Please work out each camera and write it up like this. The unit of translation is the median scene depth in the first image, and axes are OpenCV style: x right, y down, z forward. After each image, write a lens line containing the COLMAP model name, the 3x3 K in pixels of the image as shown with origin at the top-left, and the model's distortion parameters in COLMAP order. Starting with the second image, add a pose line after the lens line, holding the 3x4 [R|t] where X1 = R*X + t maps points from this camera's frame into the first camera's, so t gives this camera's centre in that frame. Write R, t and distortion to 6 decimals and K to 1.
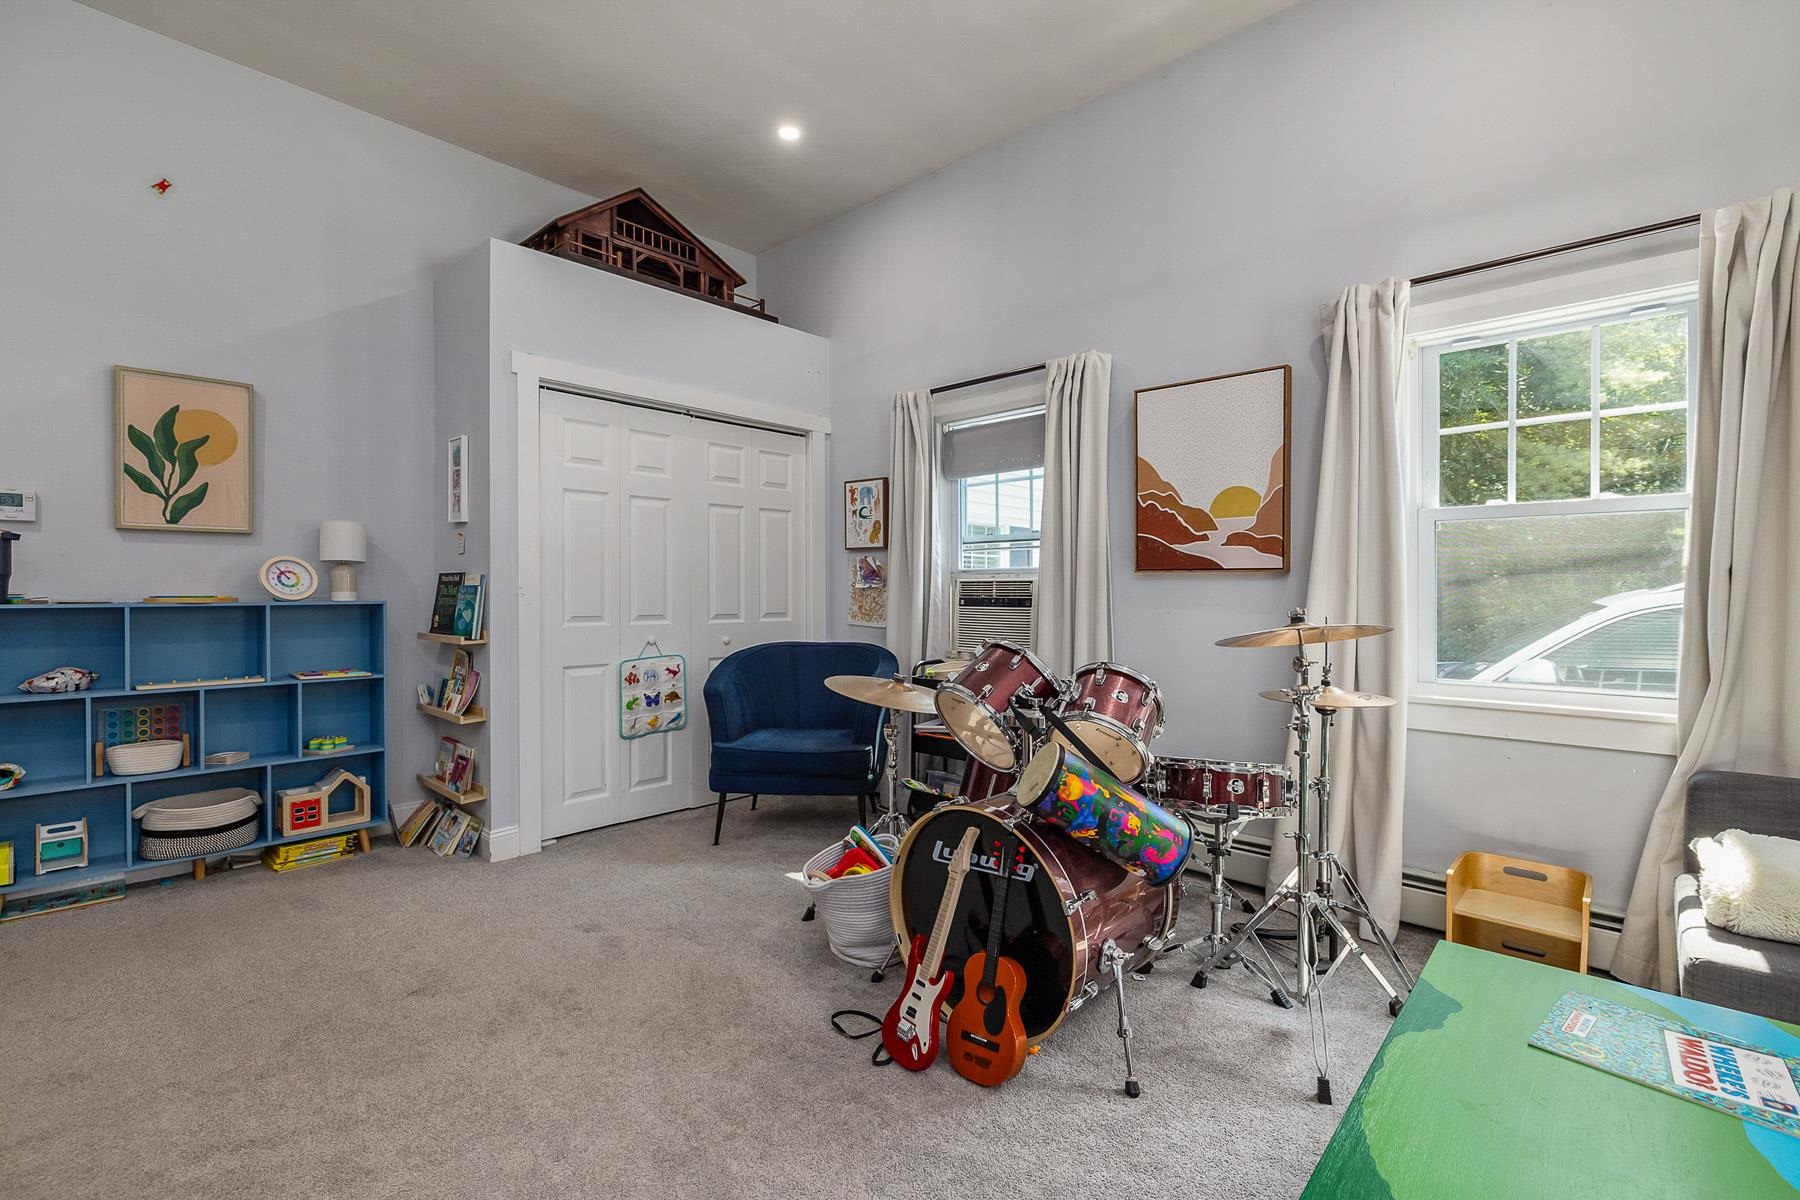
lens RADIAL K [[811.7, 0, 902.6], [0, 811.7, 601.0], [0, 0, 1]] dist [-0.001005, 0.000362]
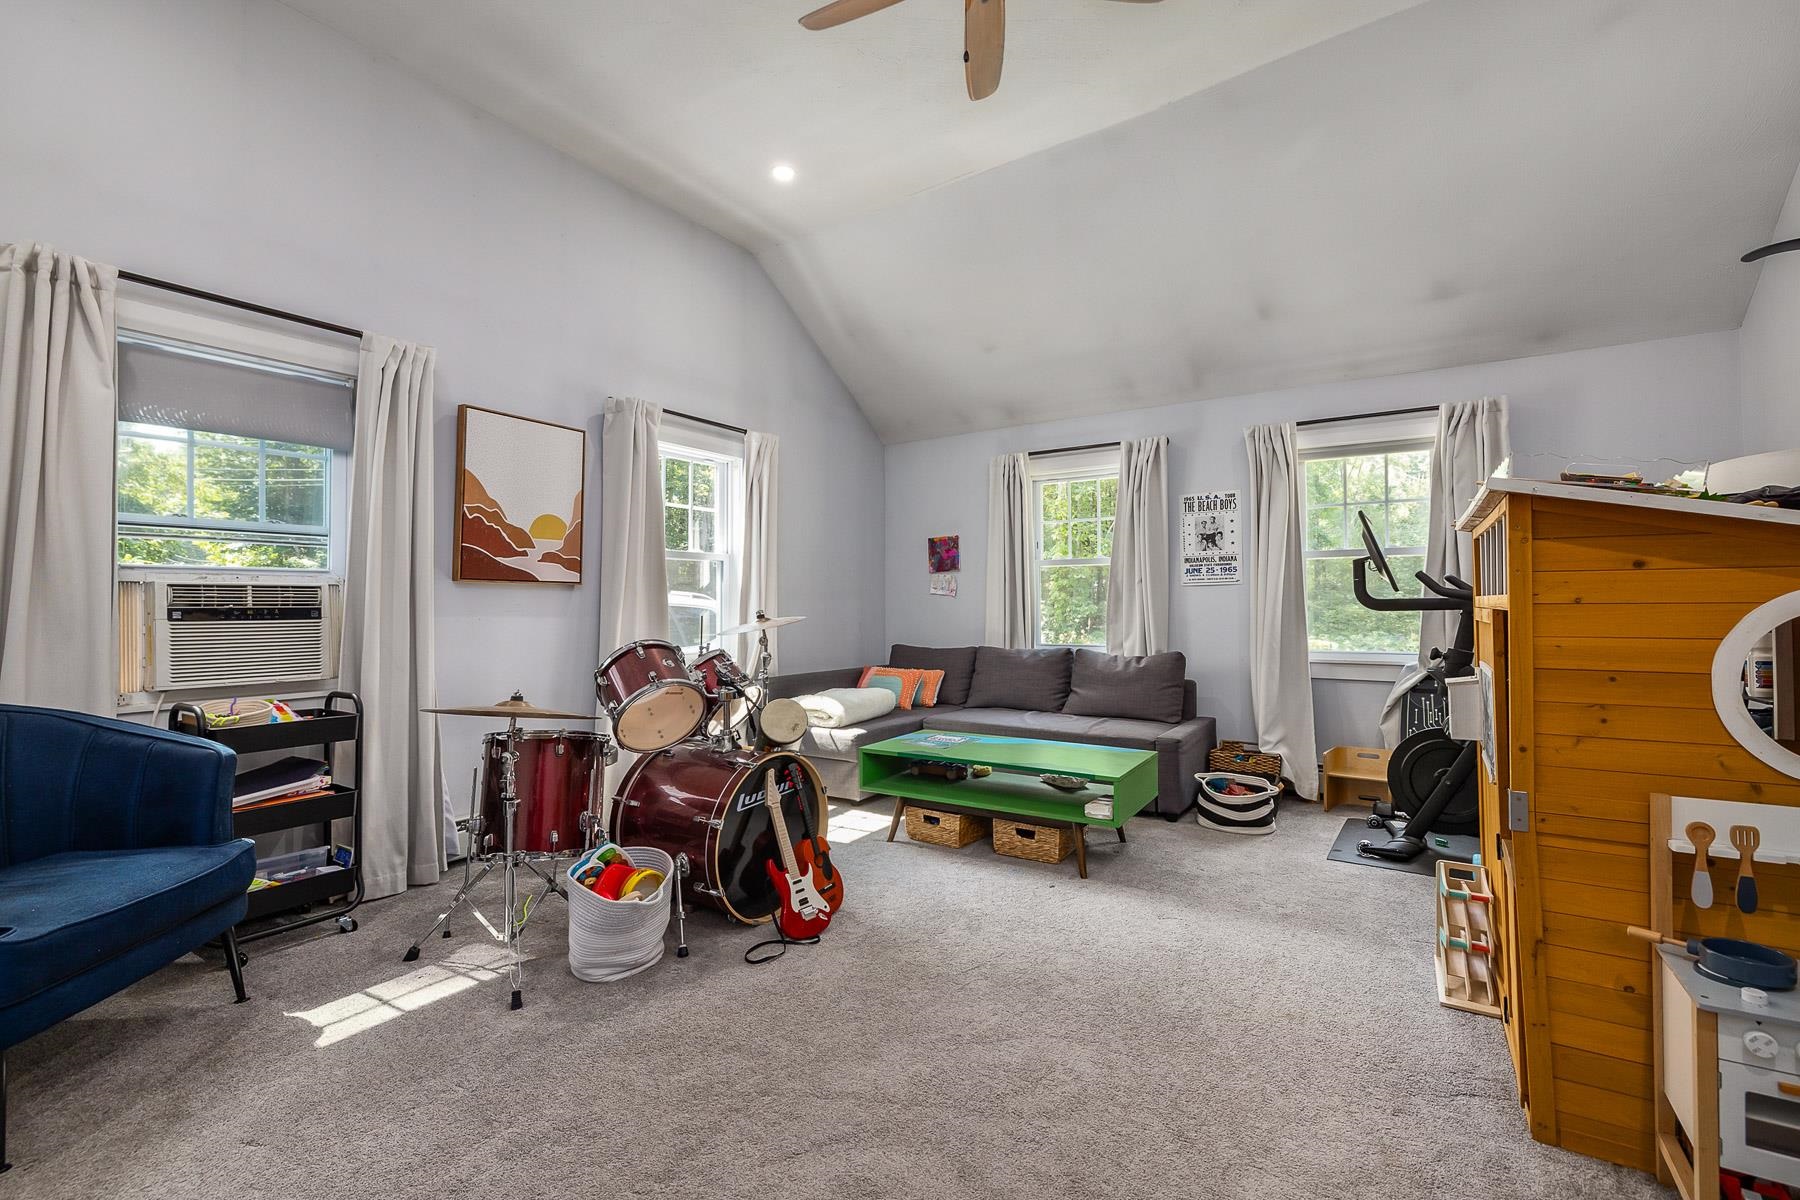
lens RADIAL K [[811.7, 0, 902.3], [0, 811.7, 590.9], [0, 0, 1]] dist [-0.001005, 0.000362]
pose [[-0.185258, 0.010445, 0.982634, -0.880060], [0.012323, 0.999890, -0.008305, -0.007966], [-0.982613, 0.010571, -0.185366, 0.687031]]
